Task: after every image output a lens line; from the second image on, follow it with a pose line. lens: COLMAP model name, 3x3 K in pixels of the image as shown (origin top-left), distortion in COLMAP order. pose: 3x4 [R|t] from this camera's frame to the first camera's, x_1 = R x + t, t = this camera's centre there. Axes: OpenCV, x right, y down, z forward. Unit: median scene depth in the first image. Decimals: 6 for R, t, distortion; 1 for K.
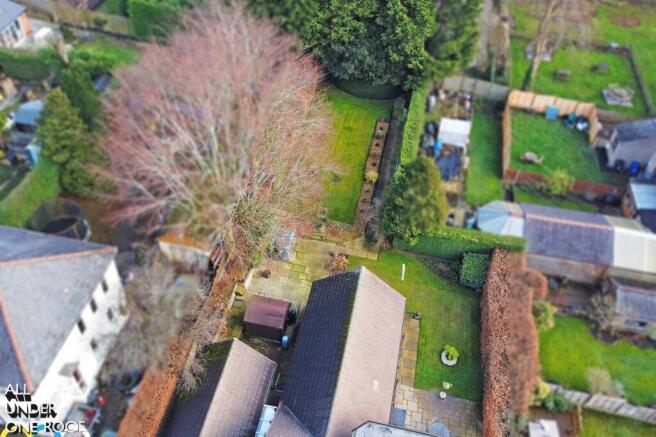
lens RADIAL K [[587.8, 0, 290.0], [0, 587.8, 217.8], [0, 0, 1]] dist [0.001113, 0.010819]
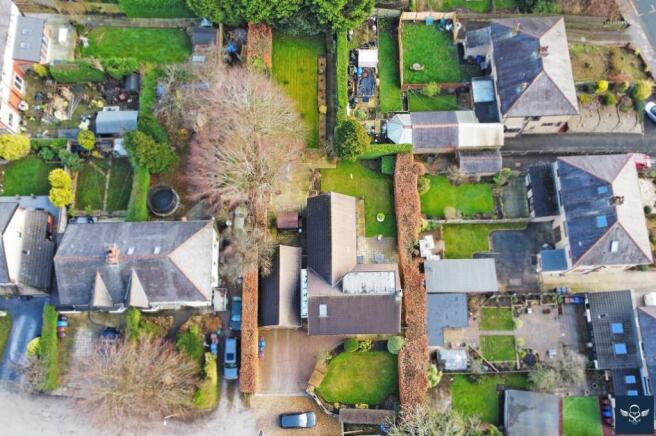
lens RADIAL K [[648.2, 0, 327.4], [0, 648.2, 229.4], [0, 0, 1]] dist [-0.024584, -0.016250]
pose [[0.967500, -0.246708, 0.055491, -0.032585], [0.184520, 0.838824, 0.512178, -0.735874], [-0.172906, -0.485293, 0.857085, -0.732569]]
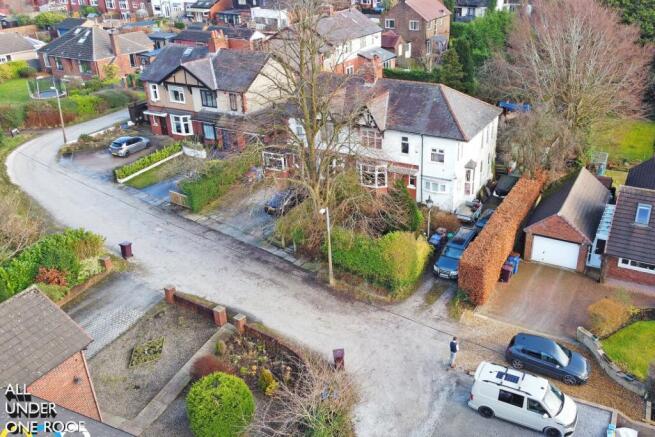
lens RADIAL K [[622.8, 0, 381.9], [0, 622.8, 220.5], [0, 0, 1]] dist [0.042352, 0.002028]
pose [[0.980780, 0.091733, -0.172208, -0.222169], [-0.150367, 0.917788, -0.367498, 0.709859], [0.124339, 0.386329, 0.913942, -0.289632]]
